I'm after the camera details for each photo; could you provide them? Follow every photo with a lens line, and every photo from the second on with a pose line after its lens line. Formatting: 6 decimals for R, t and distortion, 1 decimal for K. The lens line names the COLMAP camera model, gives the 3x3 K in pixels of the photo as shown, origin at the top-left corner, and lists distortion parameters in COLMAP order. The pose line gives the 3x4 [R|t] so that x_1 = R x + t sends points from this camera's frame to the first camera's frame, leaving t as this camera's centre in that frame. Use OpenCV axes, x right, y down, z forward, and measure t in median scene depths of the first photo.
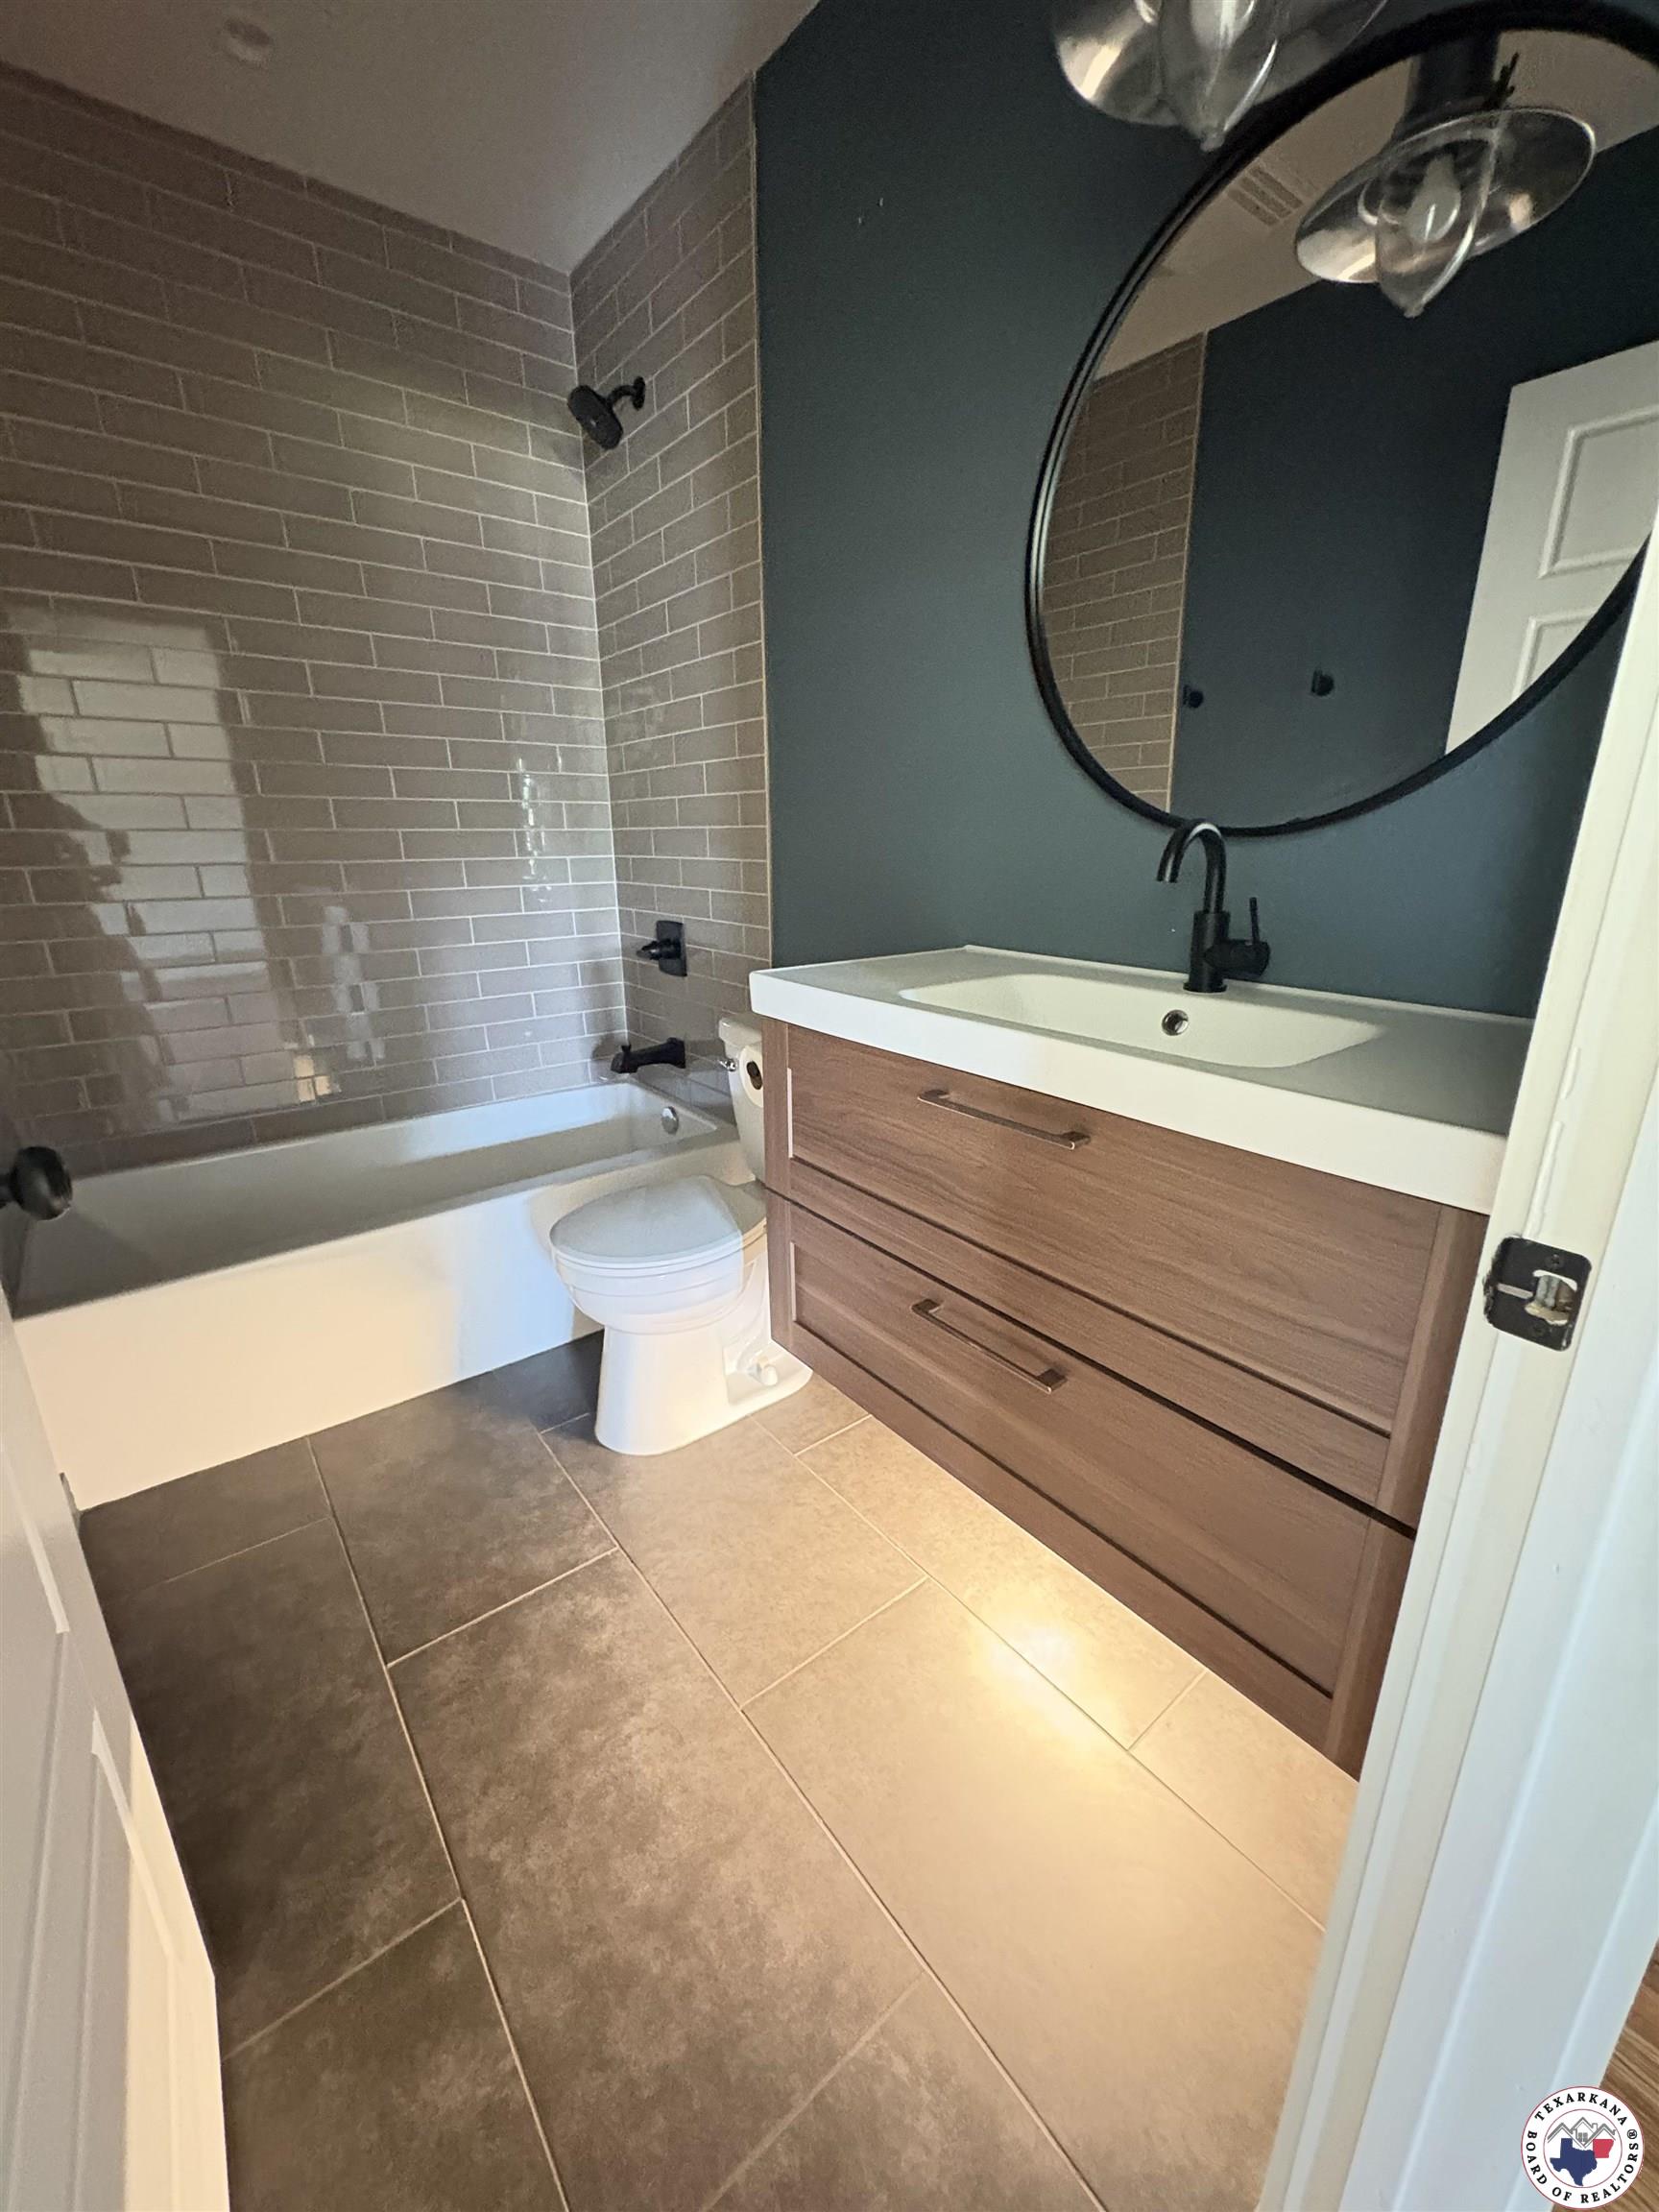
lens RADIAL K [[882.1, 0, 832.3], [0, 882.1, 1103.8], [0, 0, 1]] dist [0.000085, 0.001135]
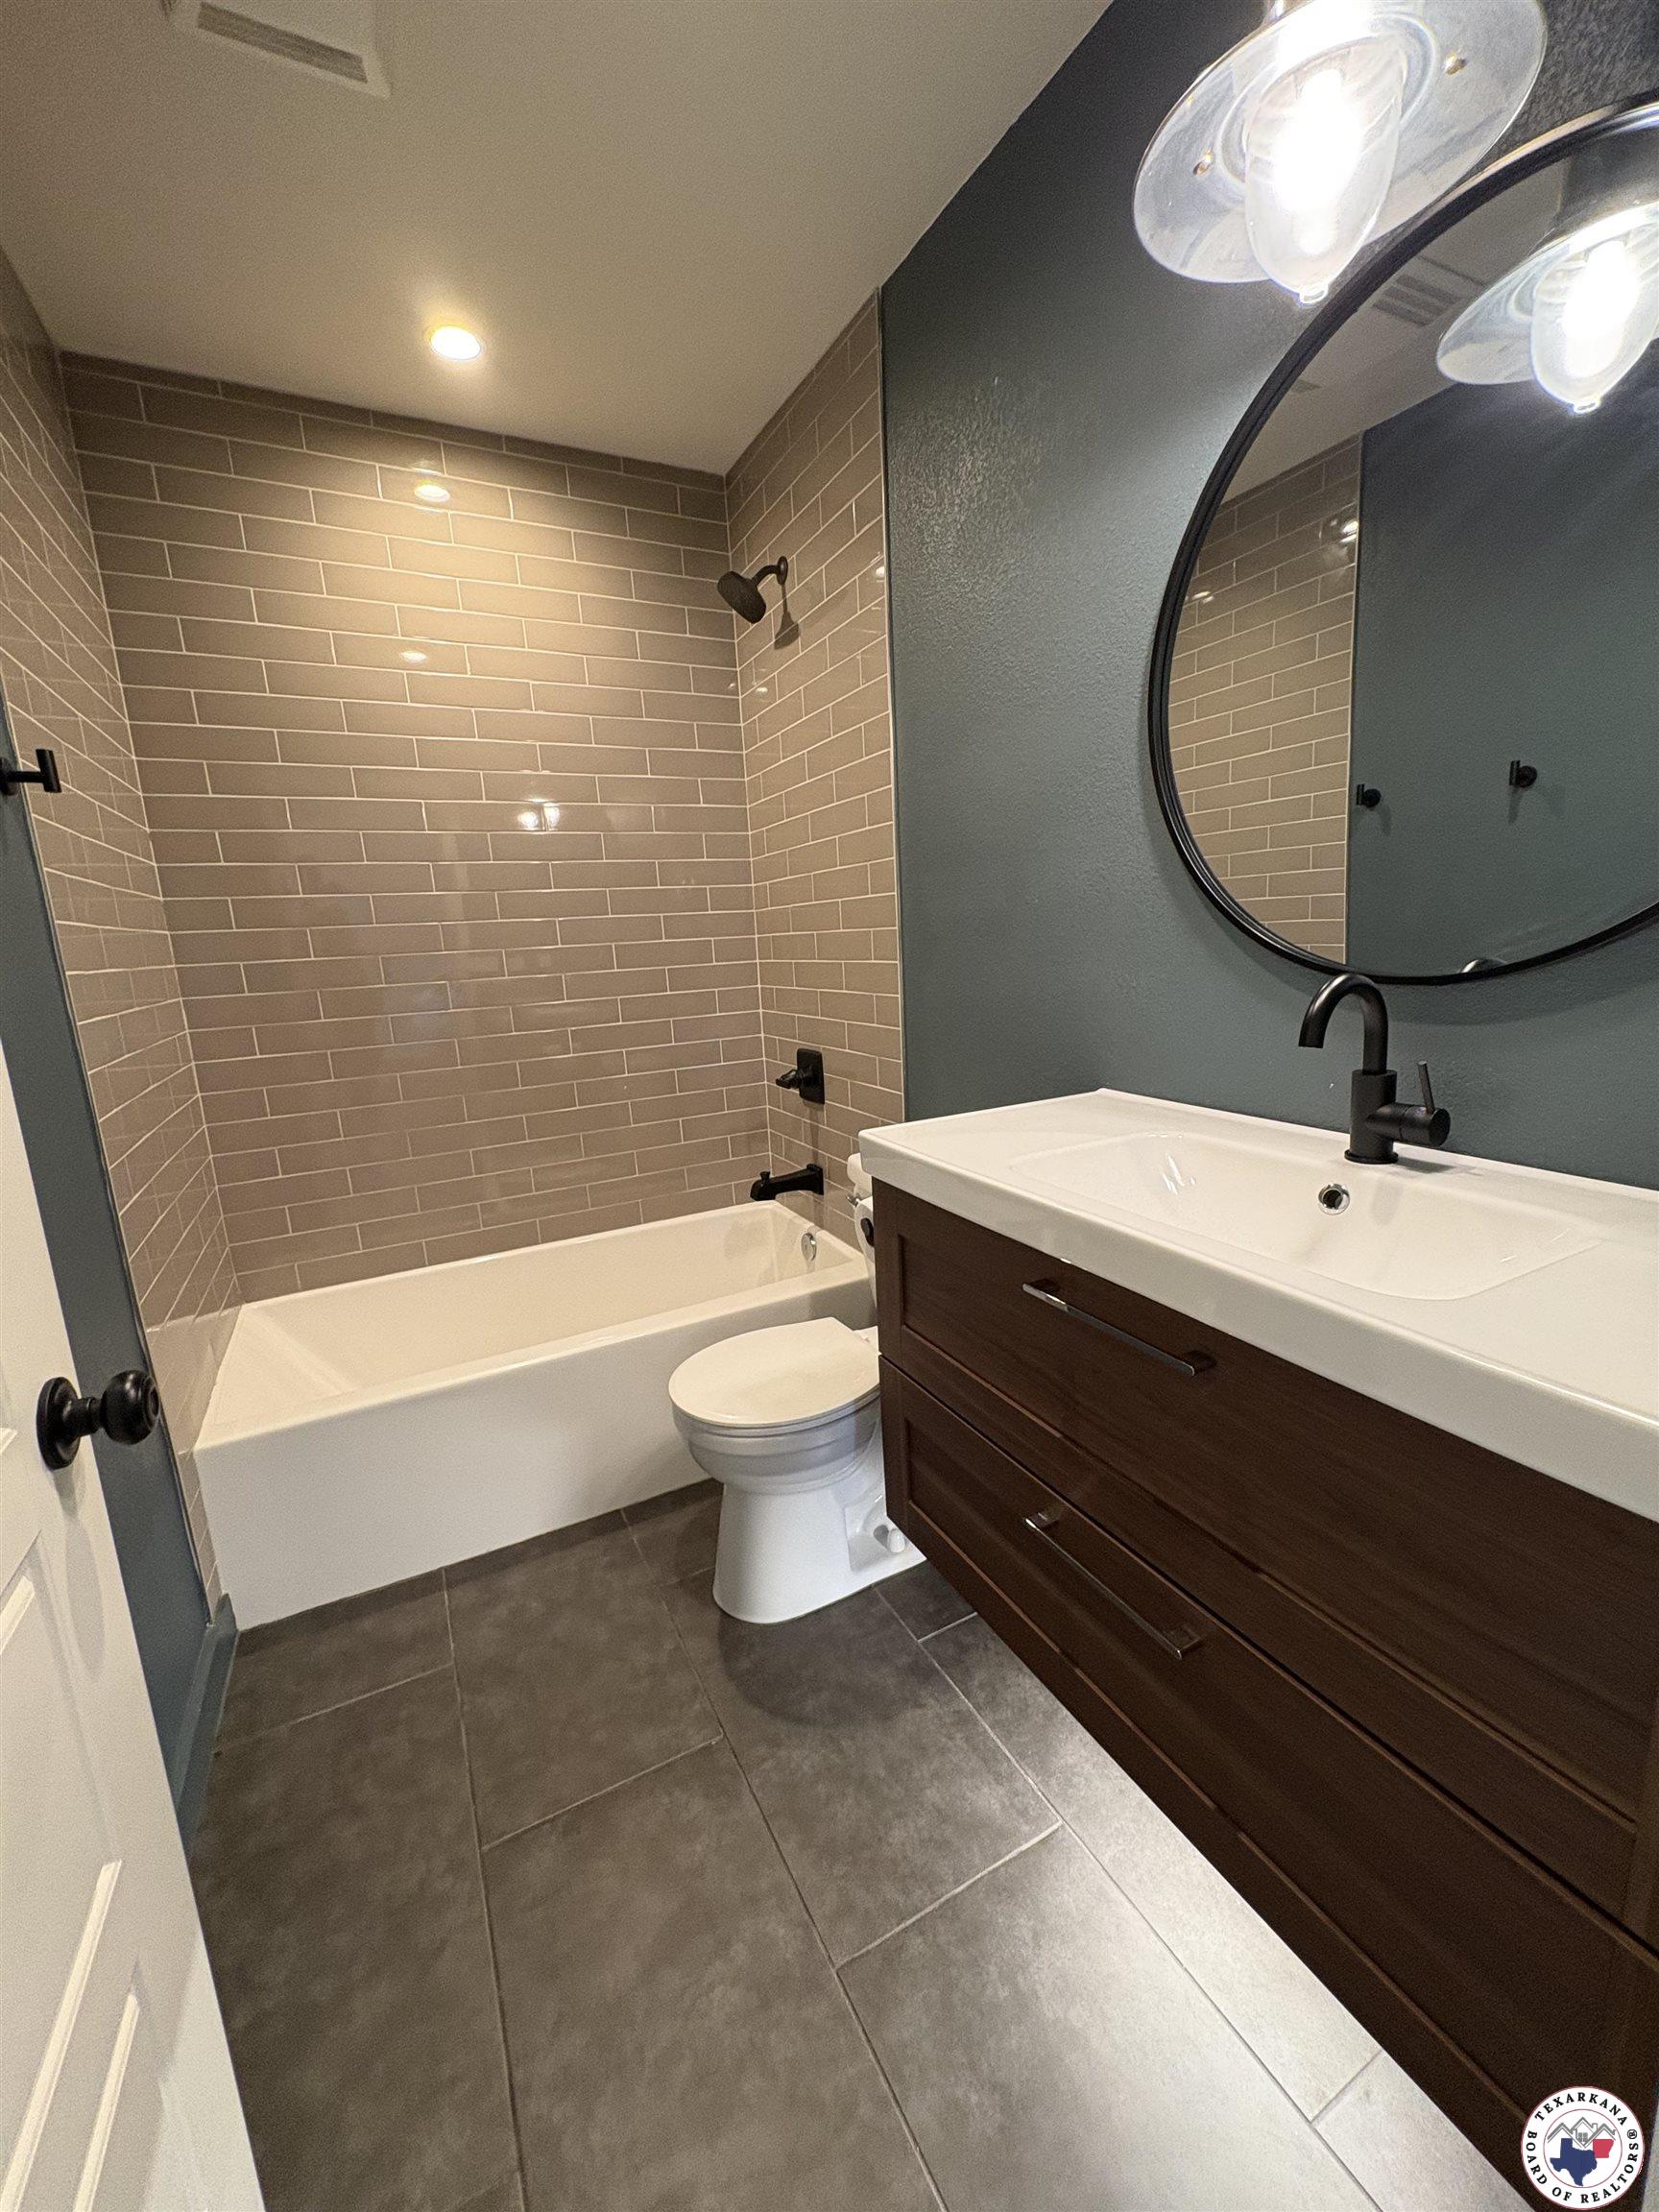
lens RADIAL K [[882.1, 0, 832.3], [0, 882.1, 1107.0], [0, 0, 1]] dist [0.000085, 0.001135]
pose [[0.981720, -0.008020, -0.190161, 0.060273], [-0.011009, 0.995046, -0.098802, -0.077691], [0.190012, 0.099089, 0.976769, 0.044162]]
